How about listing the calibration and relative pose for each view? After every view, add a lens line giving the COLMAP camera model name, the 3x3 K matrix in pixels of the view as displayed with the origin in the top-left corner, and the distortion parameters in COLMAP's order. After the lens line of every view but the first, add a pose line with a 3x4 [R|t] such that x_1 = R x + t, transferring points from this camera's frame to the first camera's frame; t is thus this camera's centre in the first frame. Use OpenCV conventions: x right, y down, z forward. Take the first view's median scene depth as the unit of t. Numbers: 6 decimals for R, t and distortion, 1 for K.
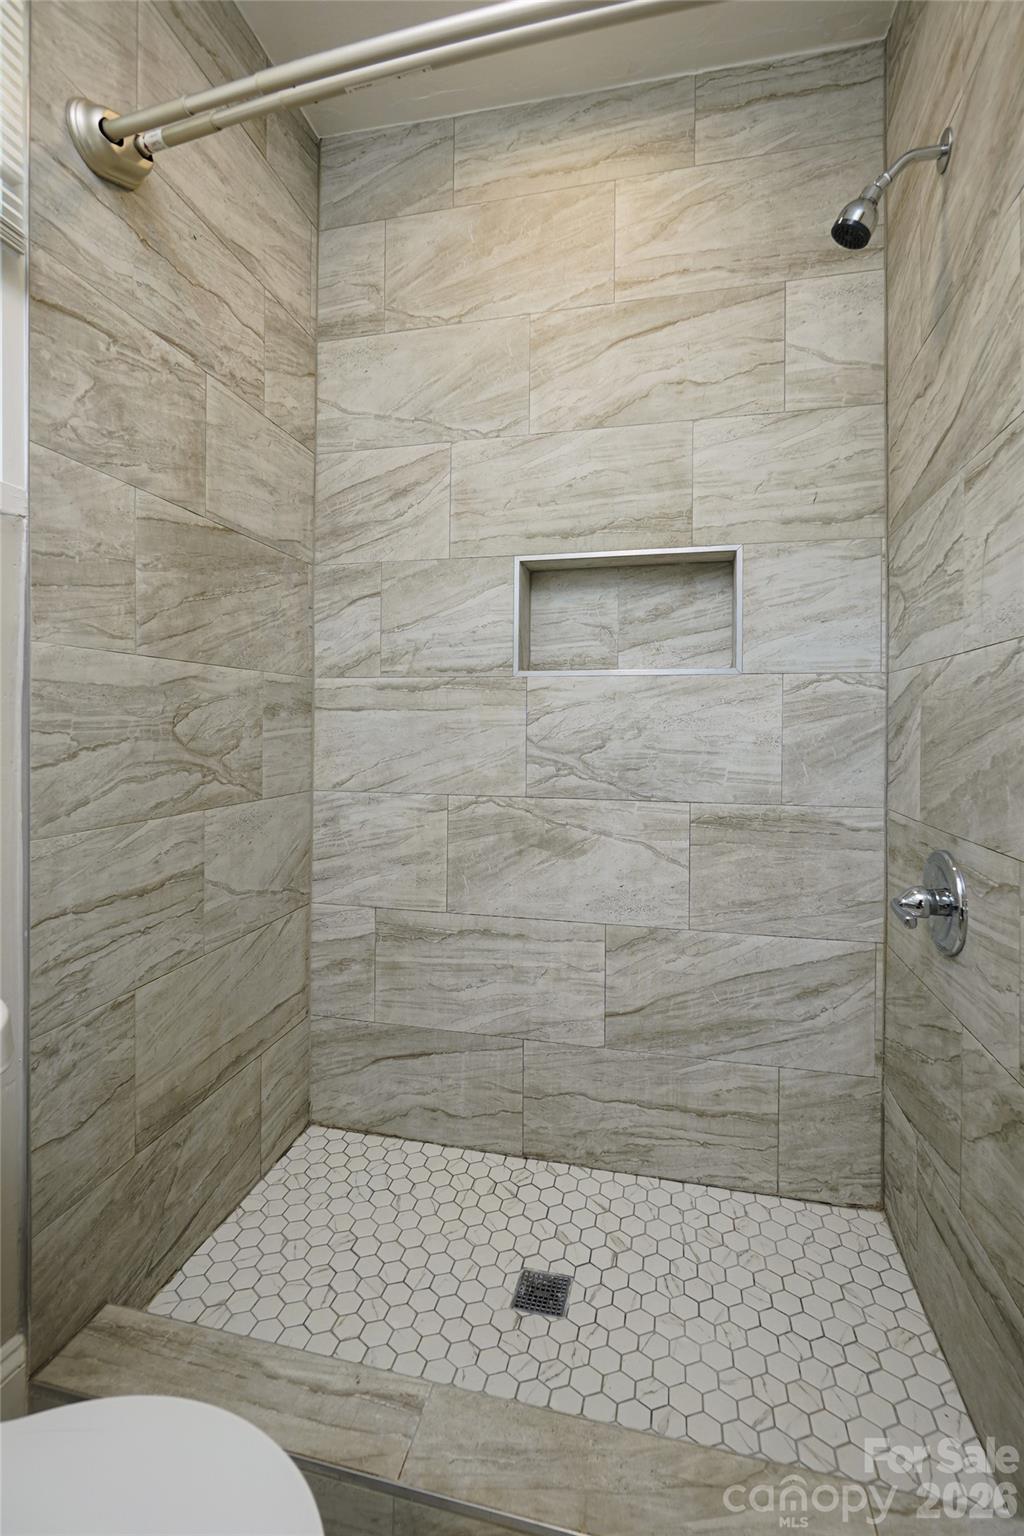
lens RADIAL K [[687.5, 0, 526.9], [0, 687.5, 726.1], [0, 0, 1]] dist [-0.012791, 0.005475]
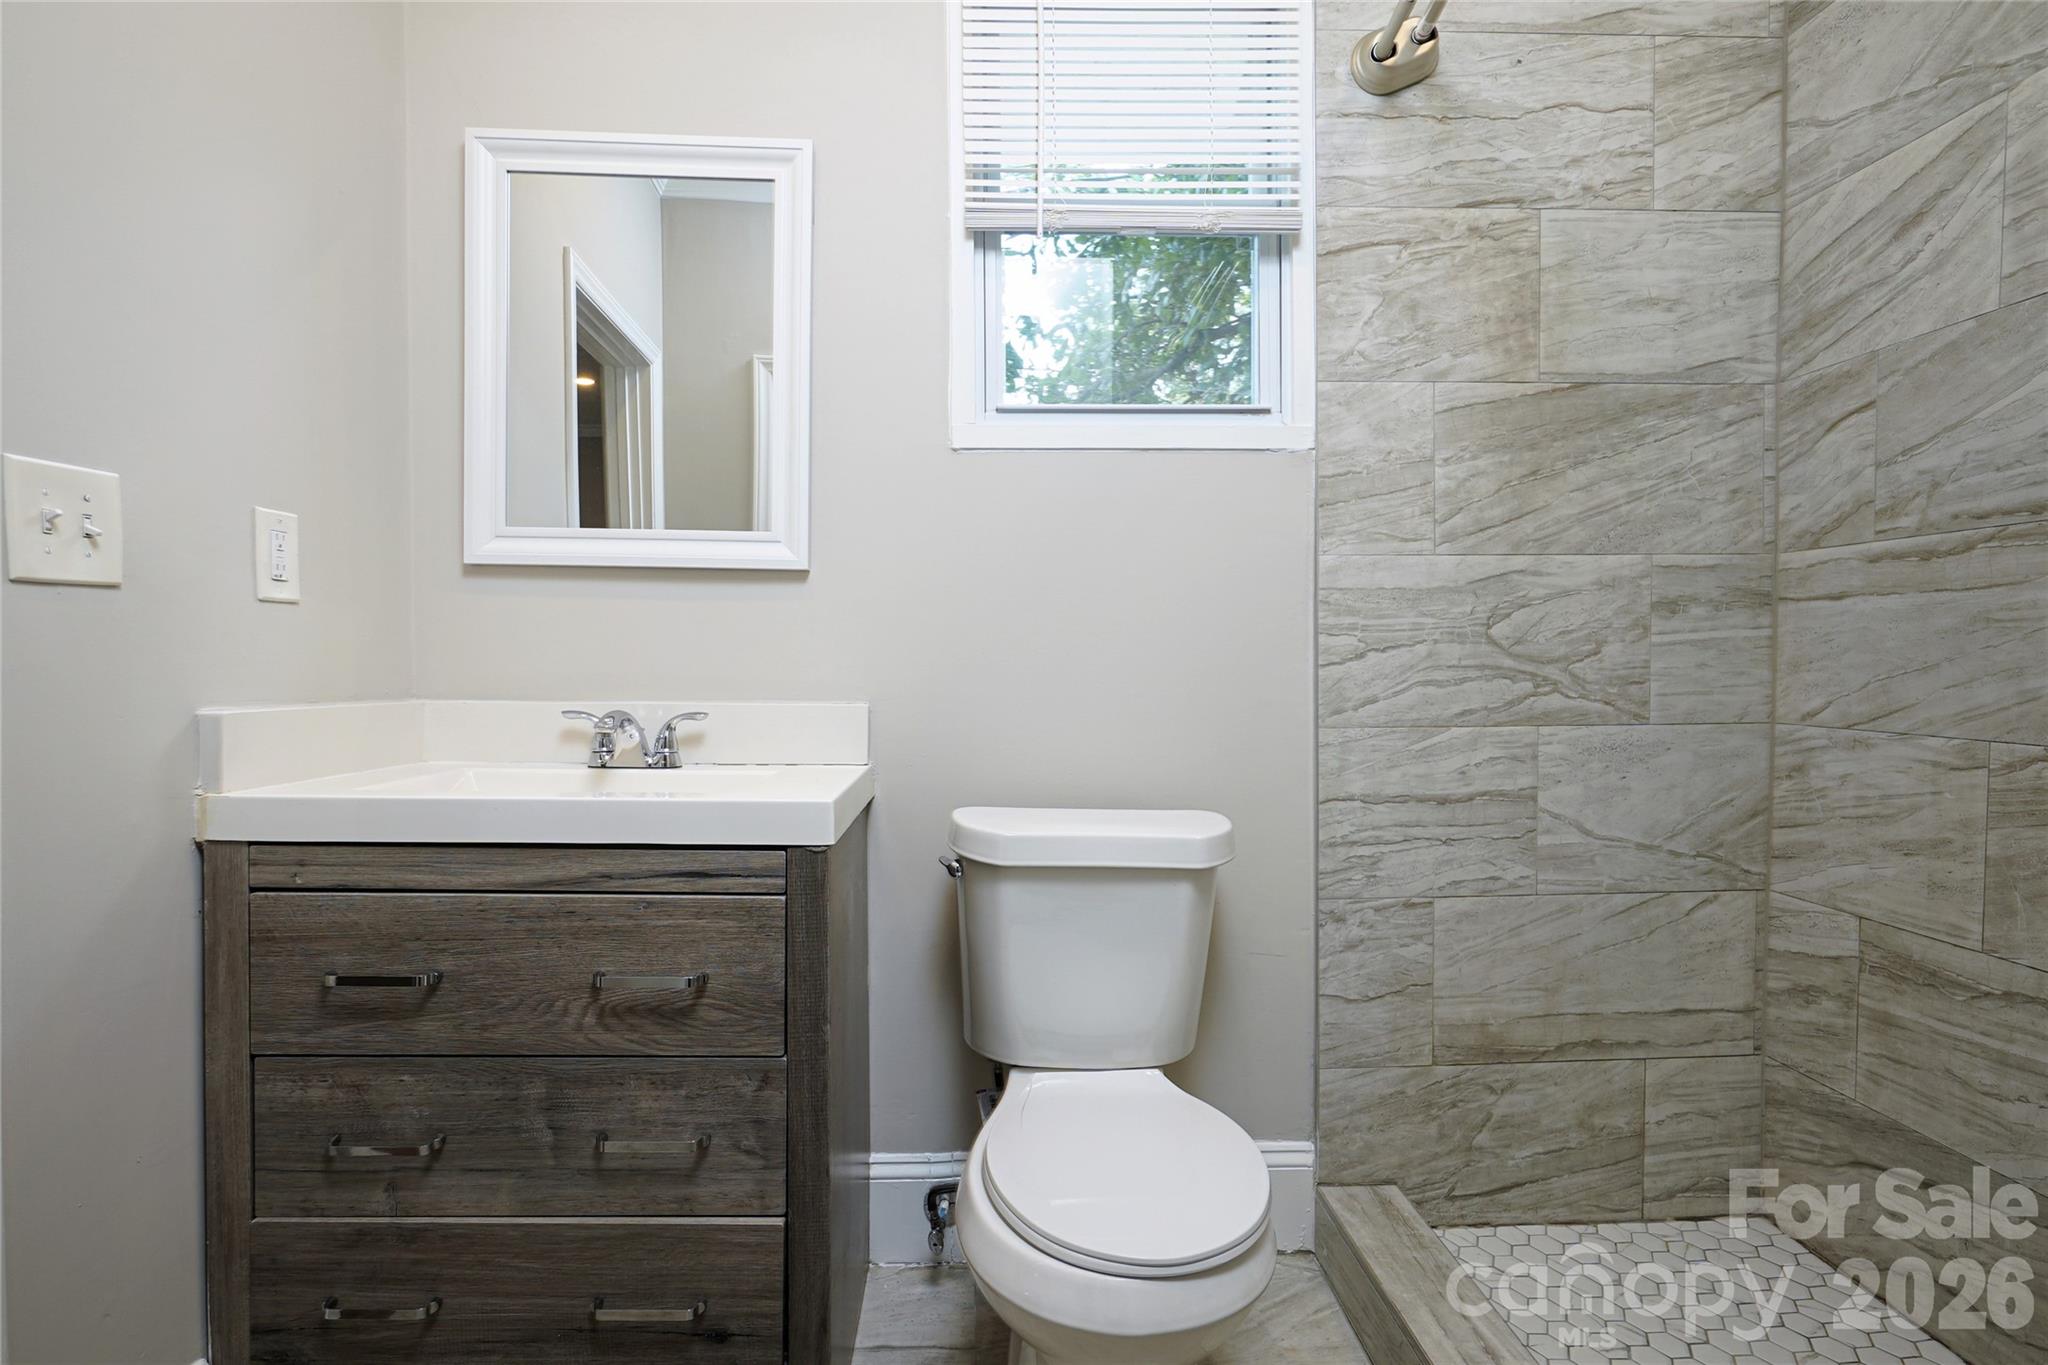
lens RADIAL K [[1007.6, 0, 988.6], [0, 1007.6, 684.9], [0, 0, 1]] dist [-0.018650, 0.007738]
pose [[0.239042, 0.020415, -0.970795, 0.500640], [0.007238, 0.999714, 0.022806, 0.032556], [0.970982, -0.012478, 0.238826, 0.031404]]
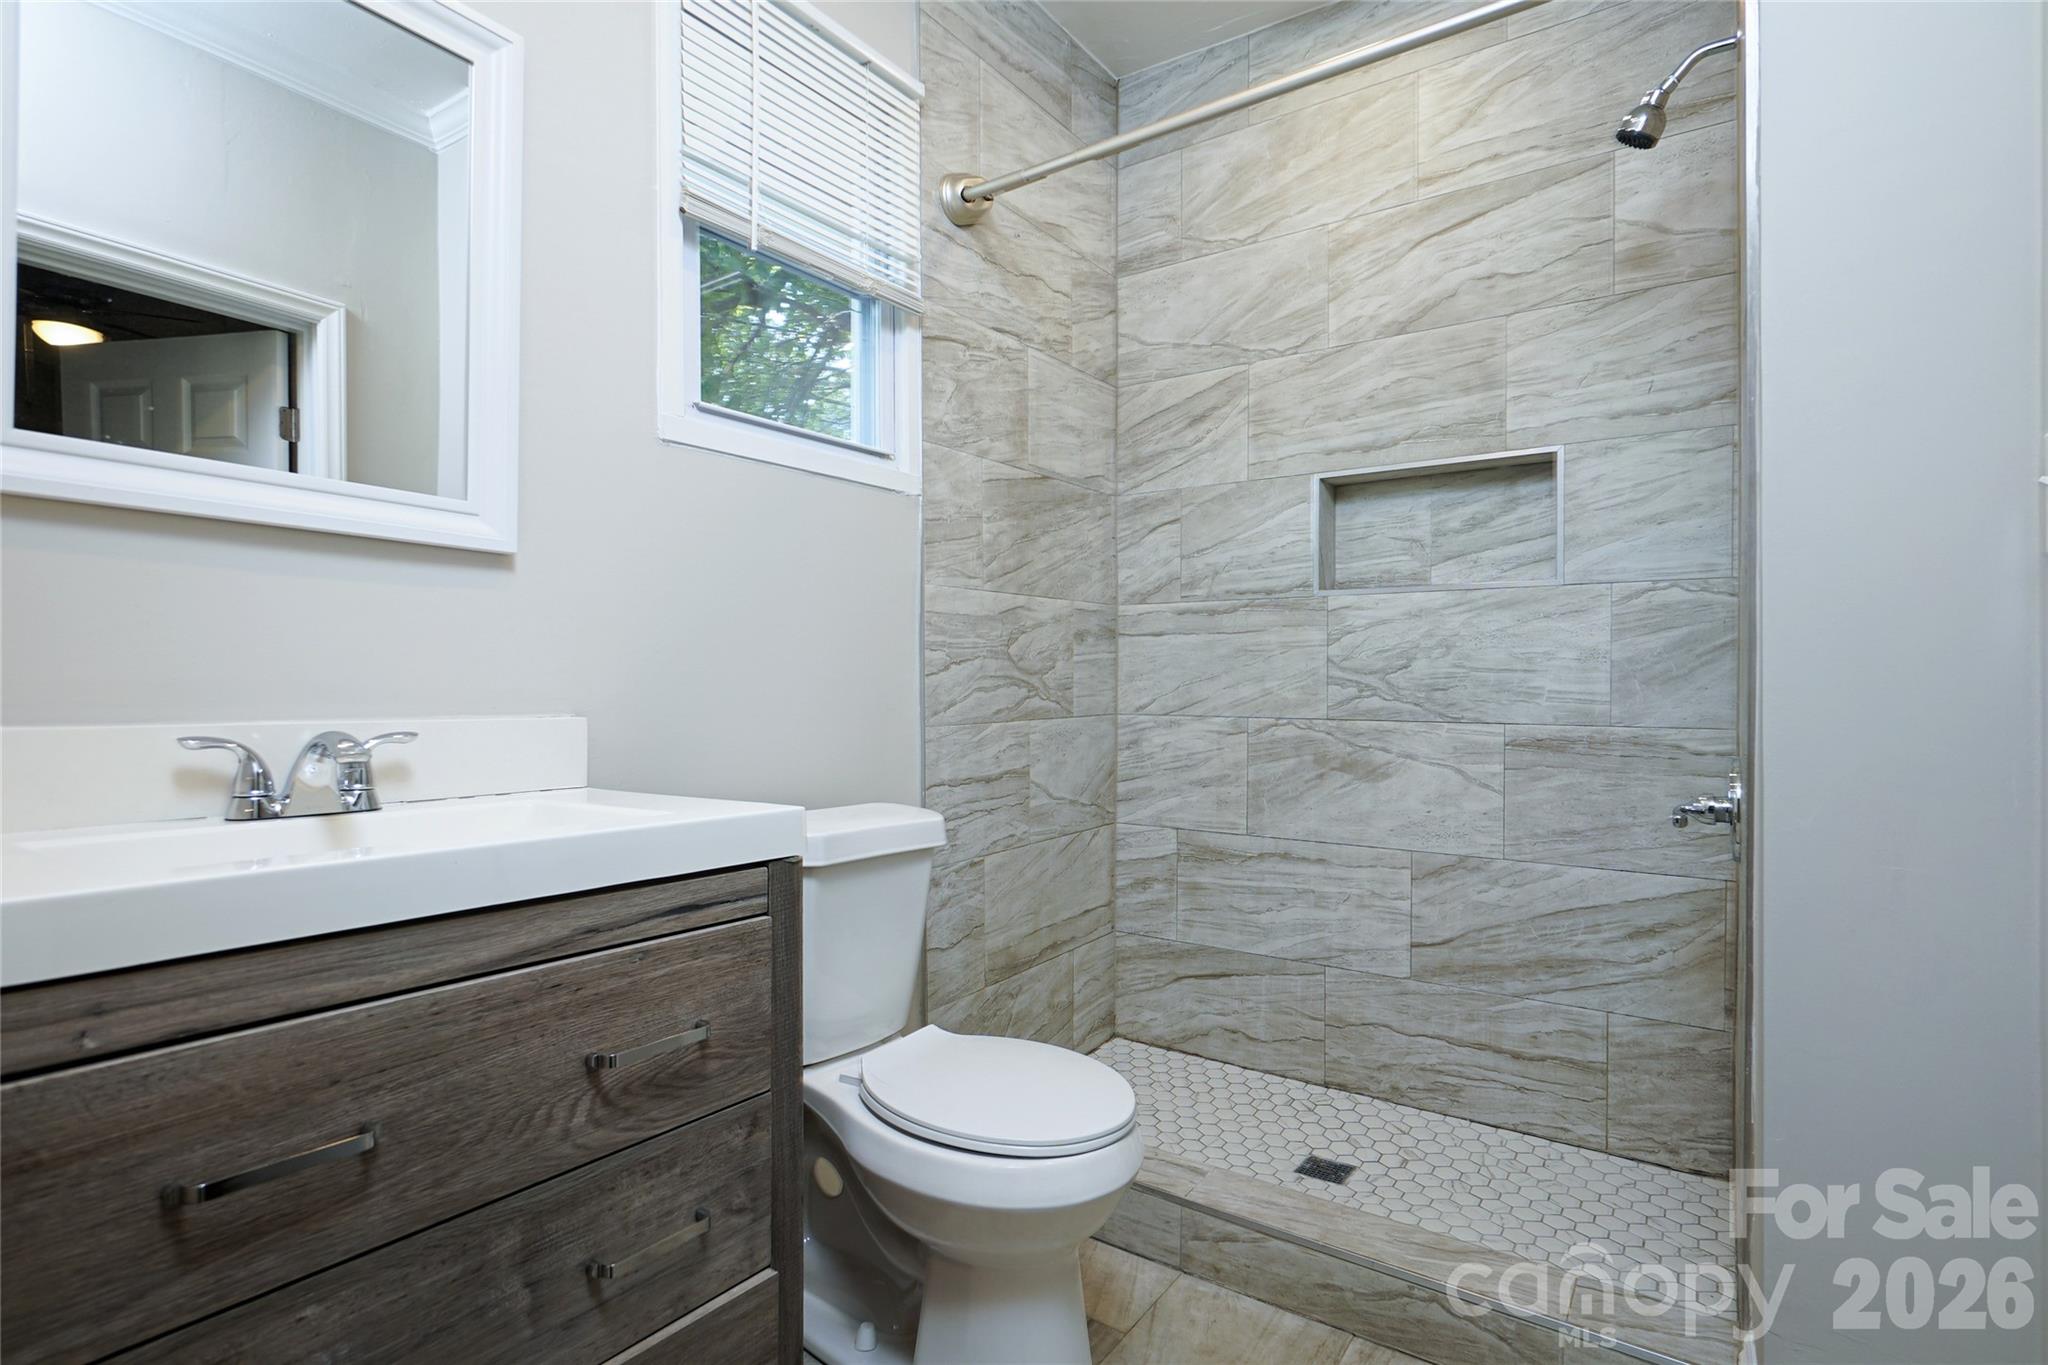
lens RADIAL K [[1026.0, 0, 1004.7], [0, 1026.0, 685.5], [0, 0, 1]] dist [-0.021722, 0.000660]
pose [[0.920501, -0.003913, -0.390721, 0.152495], [0.006684, 0.999961, 0.005734, 0.045335], [0.390684, -0.007890, 0.920491, -0.544021]]
